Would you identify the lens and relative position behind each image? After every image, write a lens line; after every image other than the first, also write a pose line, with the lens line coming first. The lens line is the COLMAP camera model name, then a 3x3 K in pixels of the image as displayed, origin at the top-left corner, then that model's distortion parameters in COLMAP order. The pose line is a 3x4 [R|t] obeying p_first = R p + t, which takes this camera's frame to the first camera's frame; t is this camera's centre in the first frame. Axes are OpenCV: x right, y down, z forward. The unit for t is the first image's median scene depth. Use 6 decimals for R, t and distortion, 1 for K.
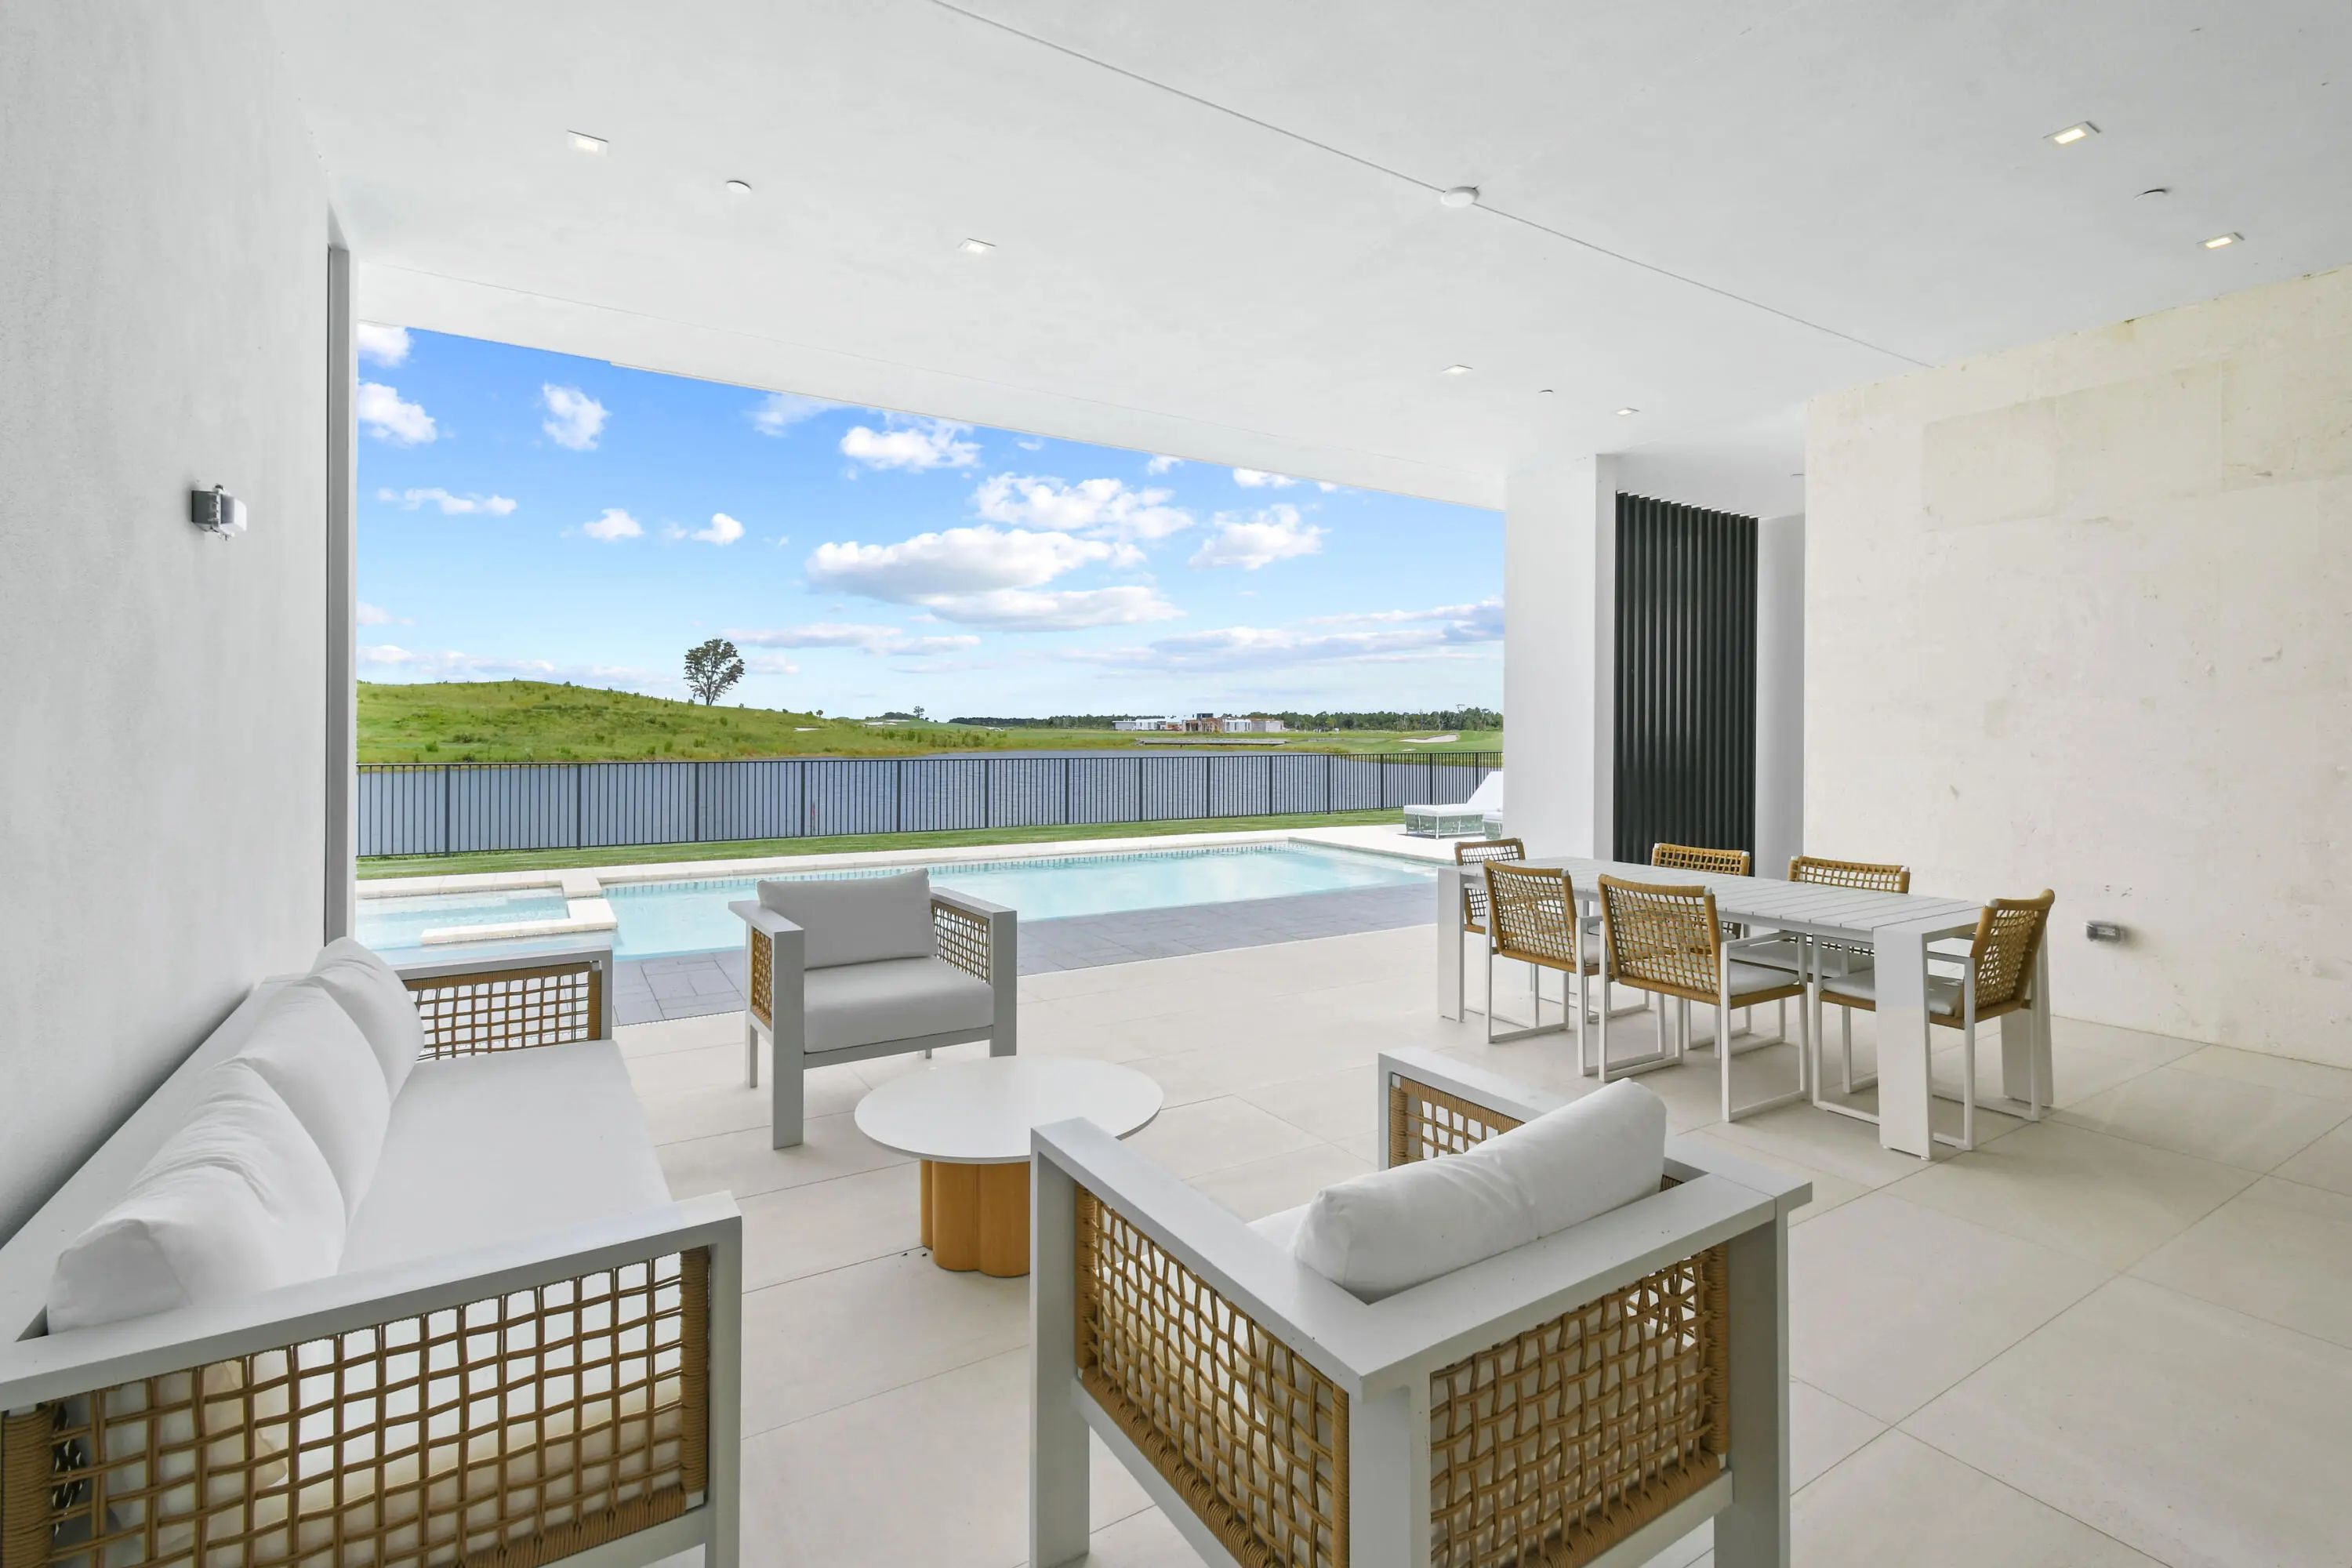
lens RADIAL K [[1035.8, 0, 1144.2], [0, 1035.8, 745.5], [0, 0, 1]] dist [0.019981, 0.000036]
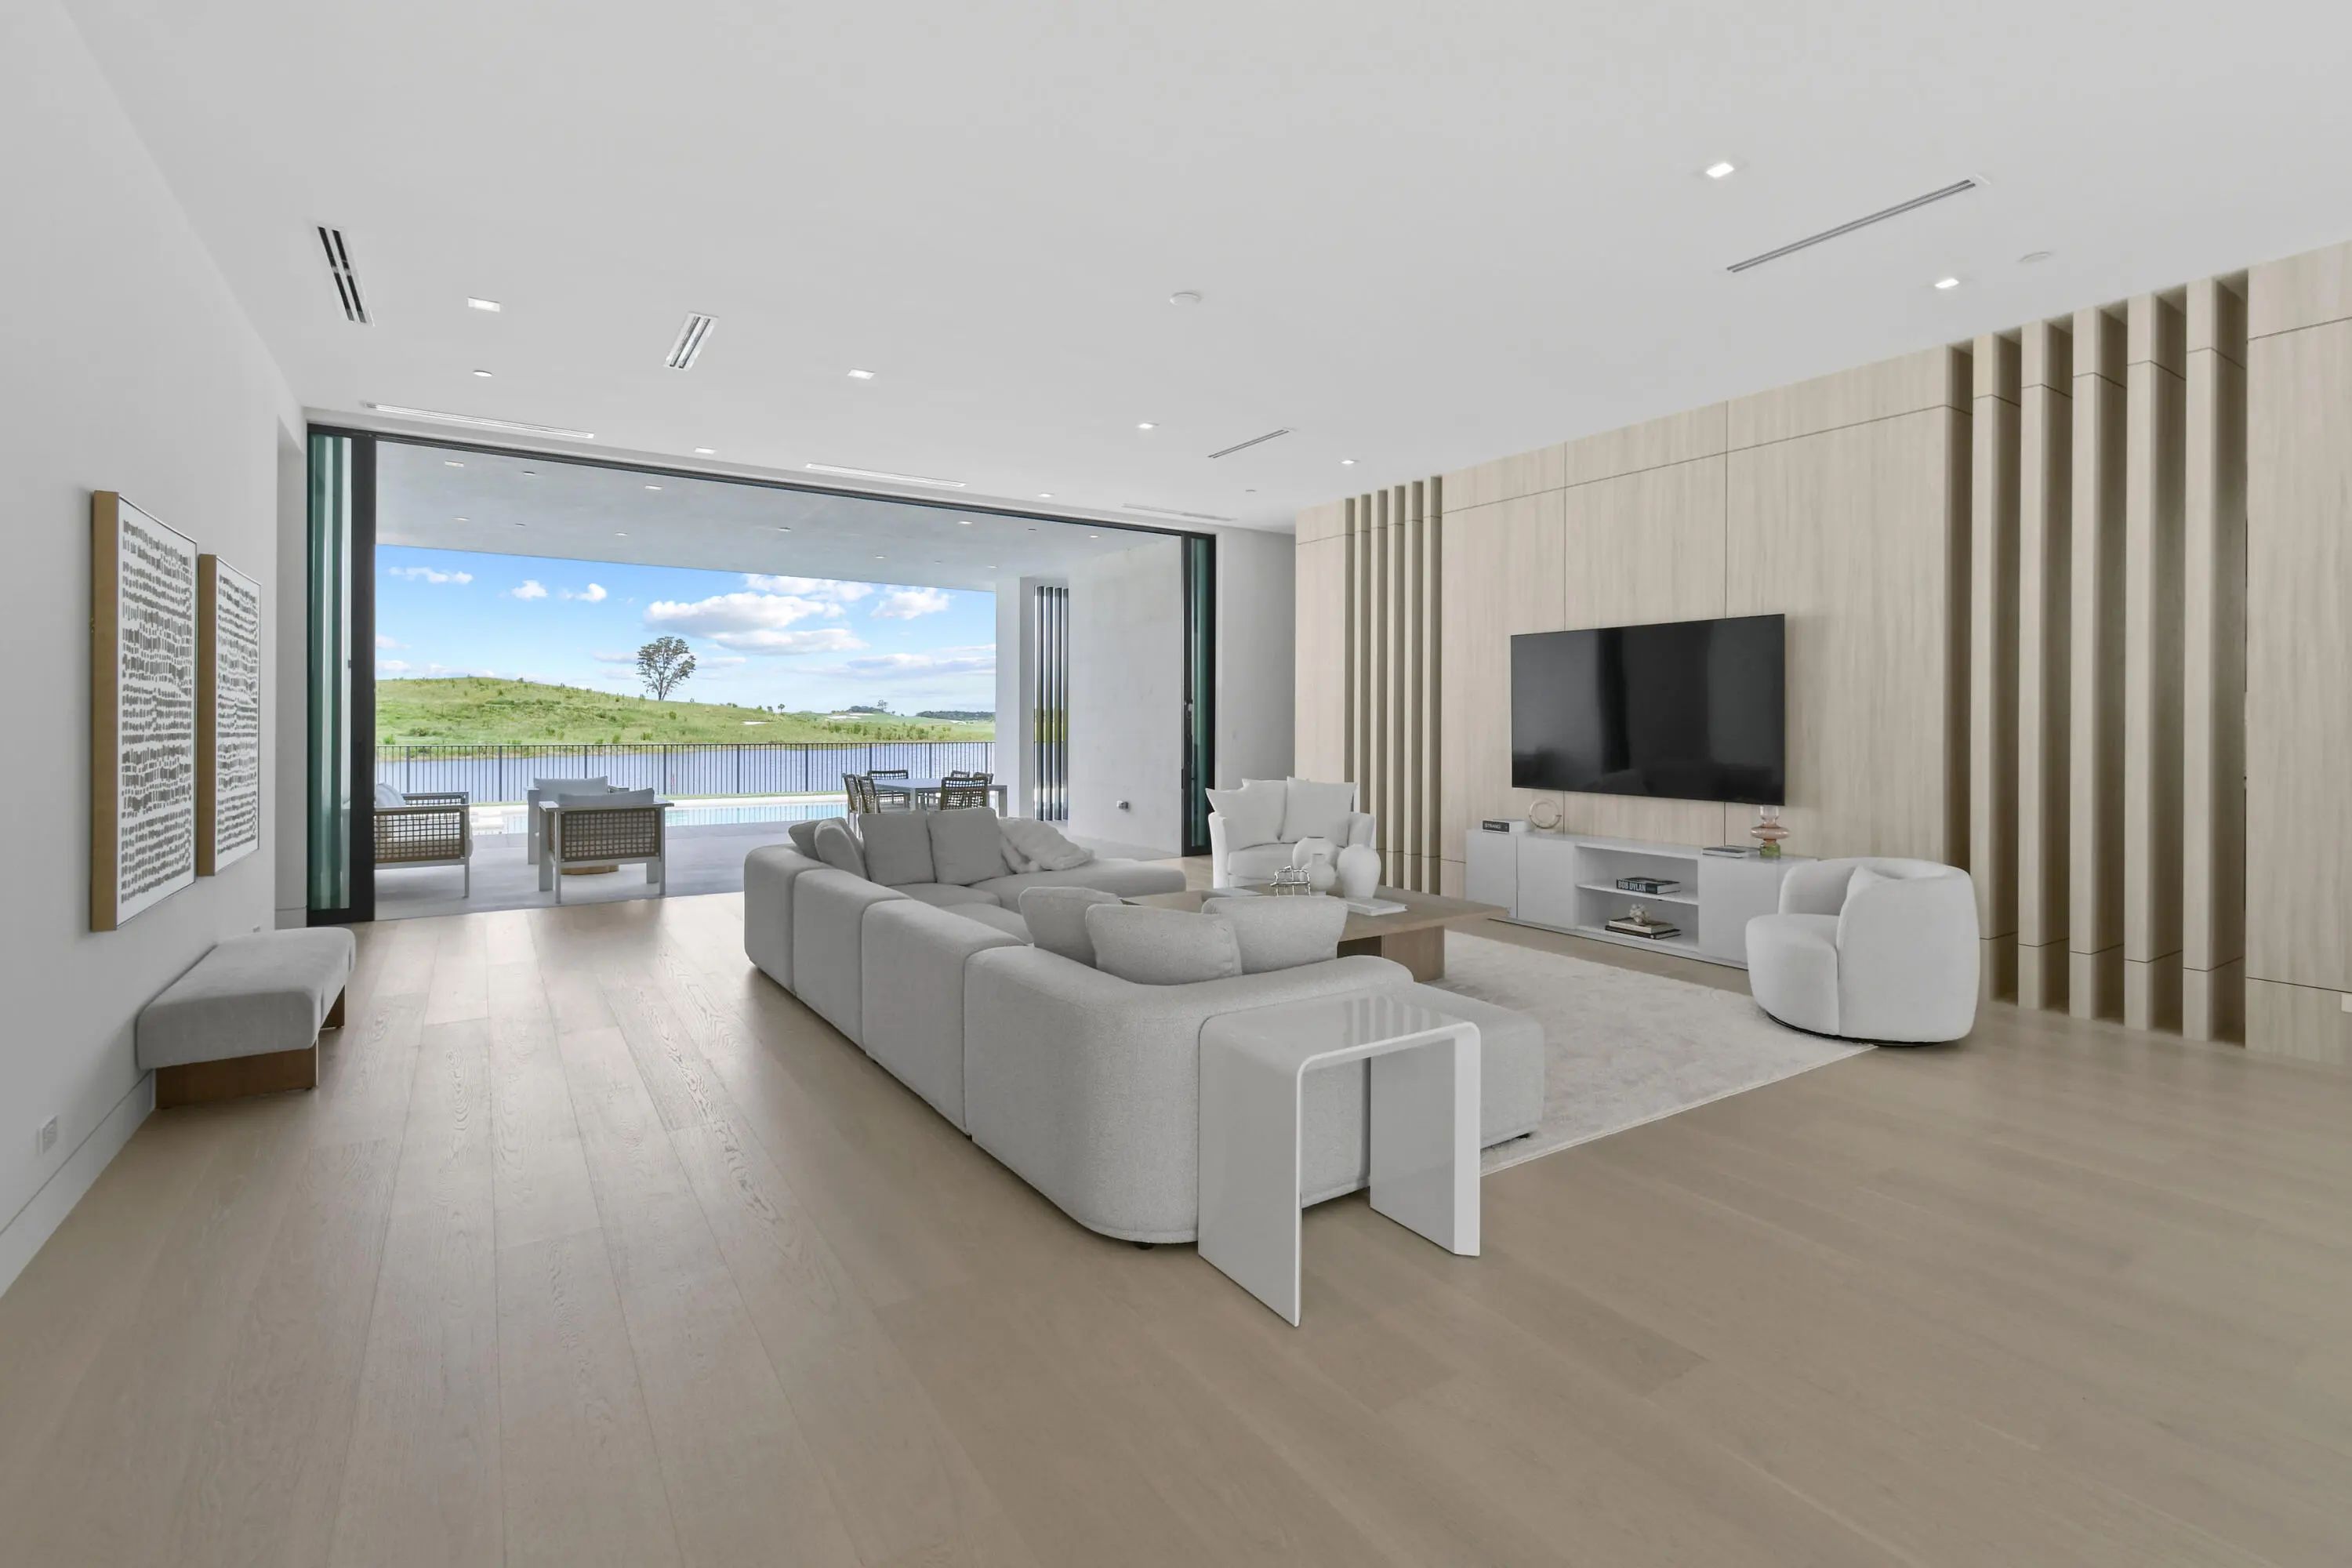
lens RADIAL K [[1067.0, 0, 1179.1], [0, 1067.0, 720.9], [0, 0, 1]] dist [0.000831, 0.000065]
pose [[0.999050, -0.002381, 0.043508, 0.058799], [0.003189, 0.999824, -0.018507, 0.003801], [-0.043456, 0.018628, 0.998882, -0.094902]]
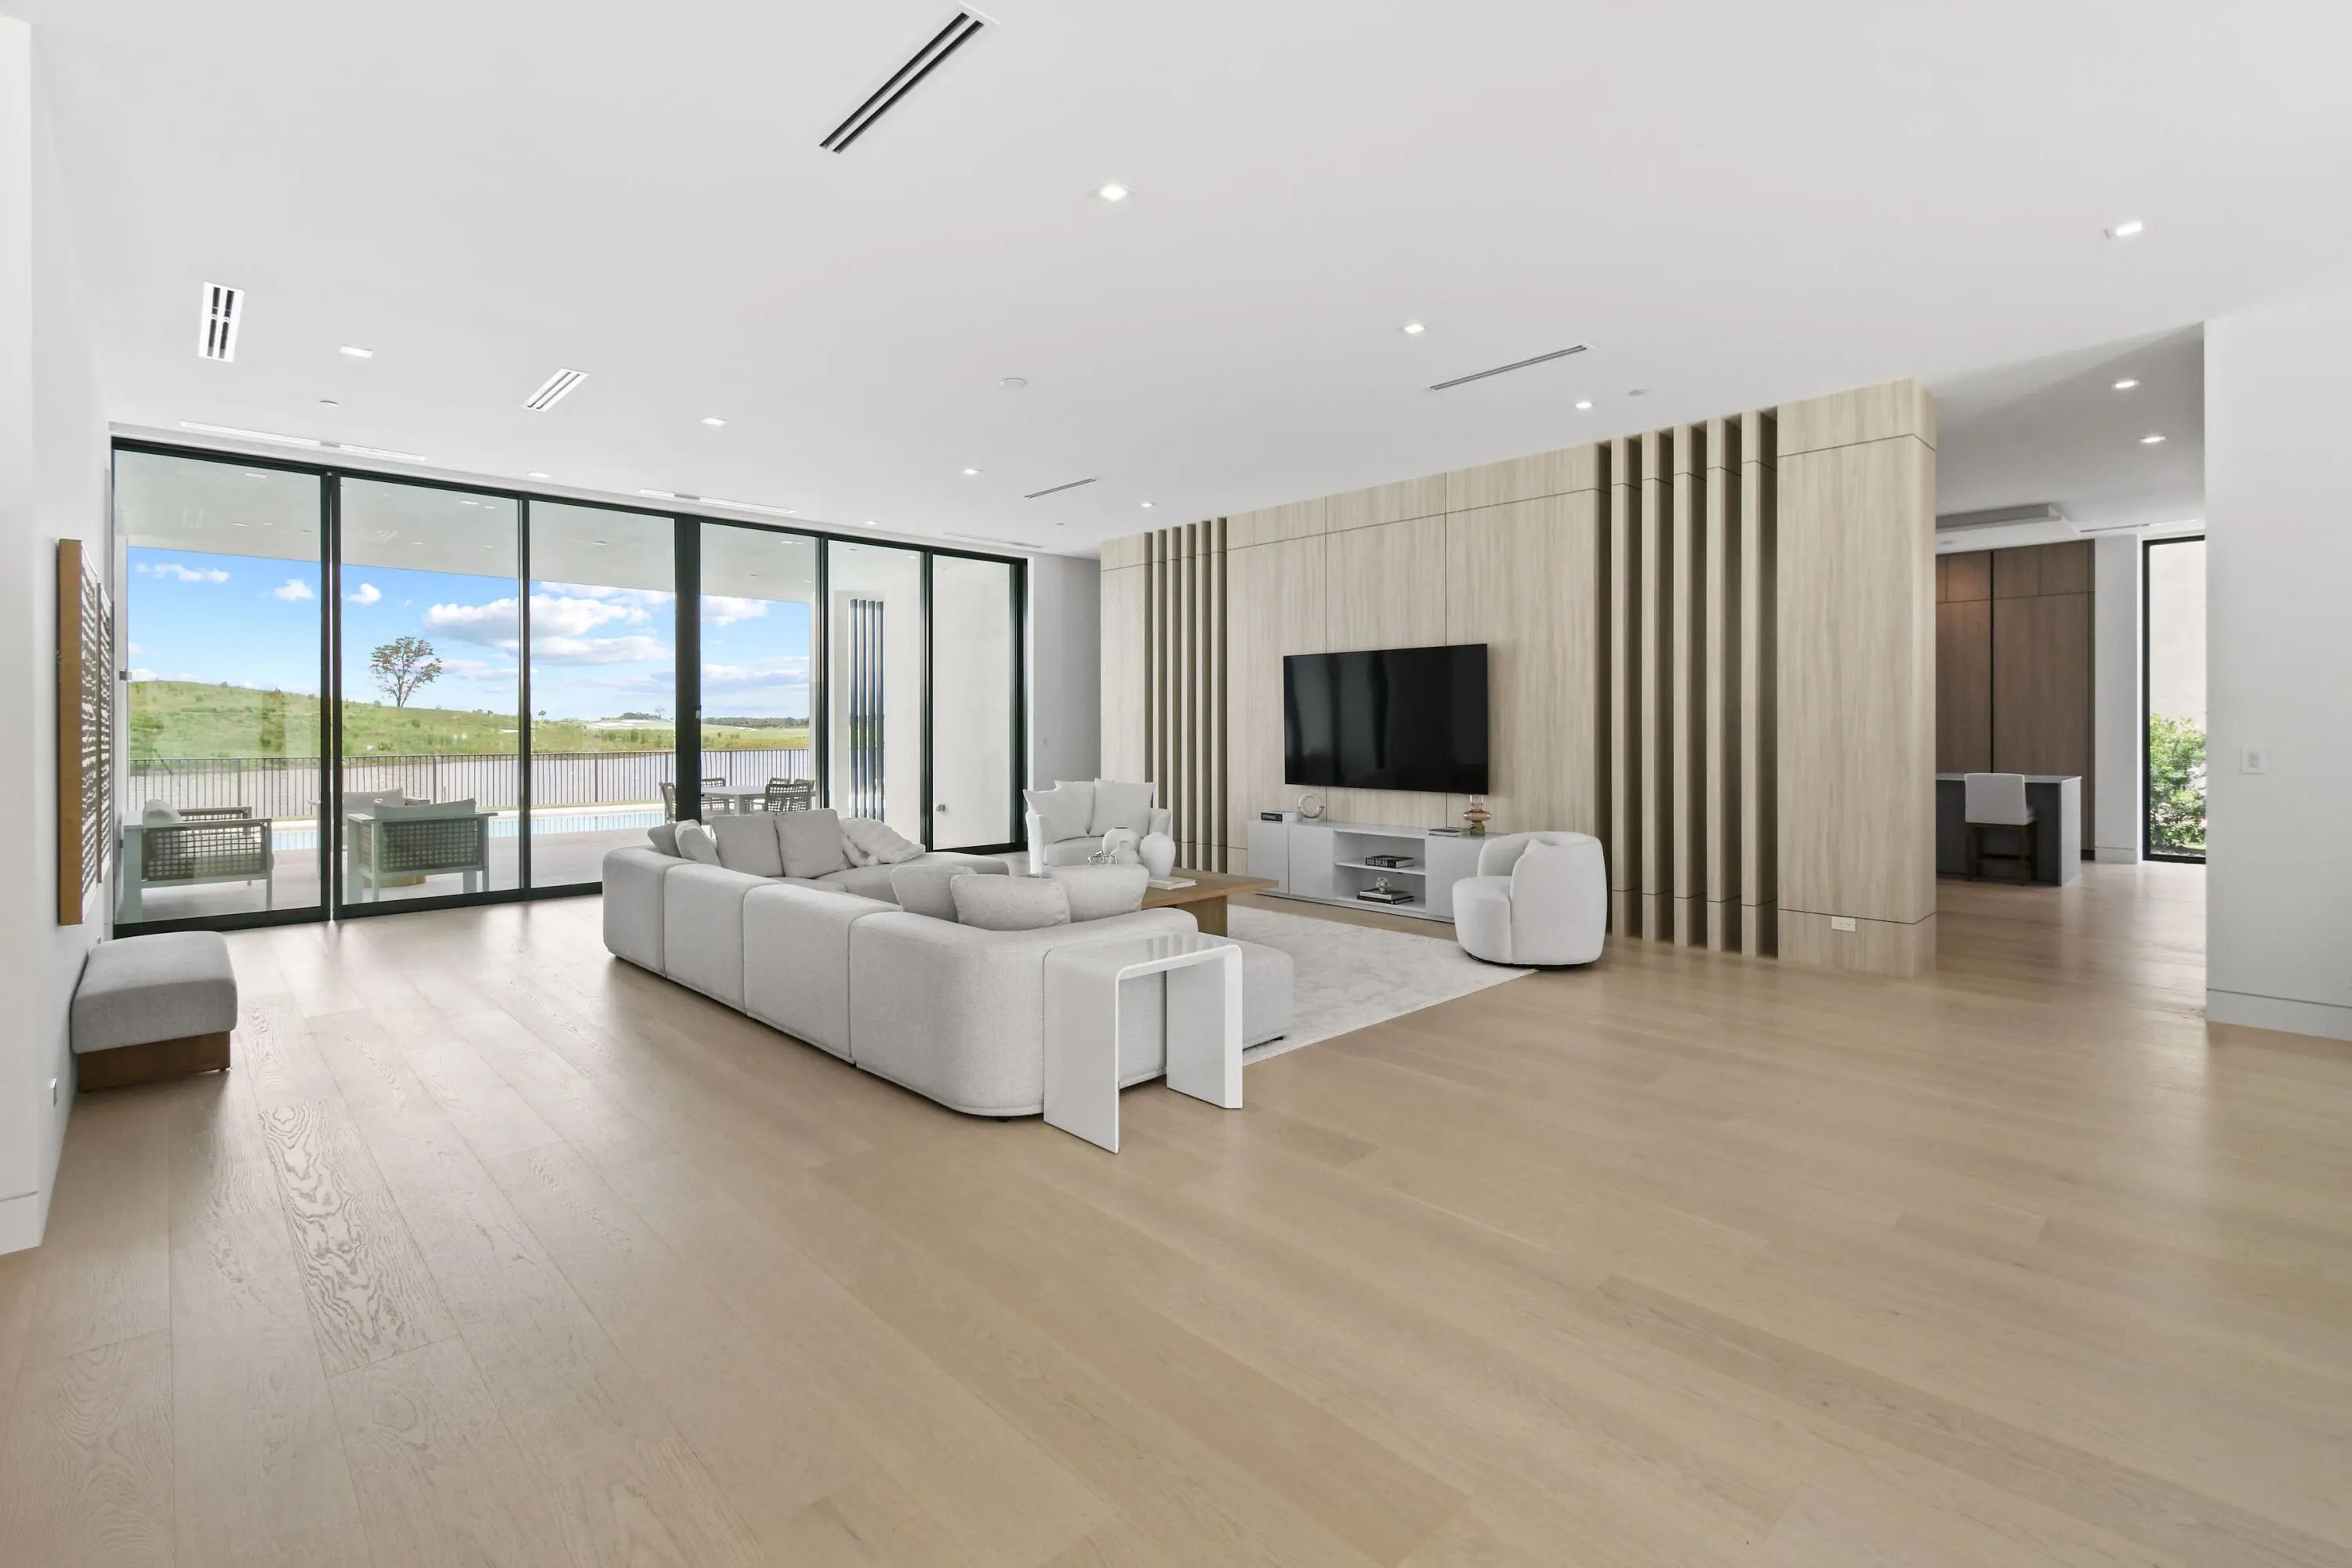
lens RADIAL K [[1067.0, 0, 1179.1], [0, 1067.0, 720.9], [0, 0, 1]] dist [0.000831, 0.000065]
pose [[0.973514, -0.006397, 0.228536, 0.054434], [0.011611, 0.999702, -0.021481, 0.003592], [-0.228331, 0.023565, 0.973298, -0.115656]]
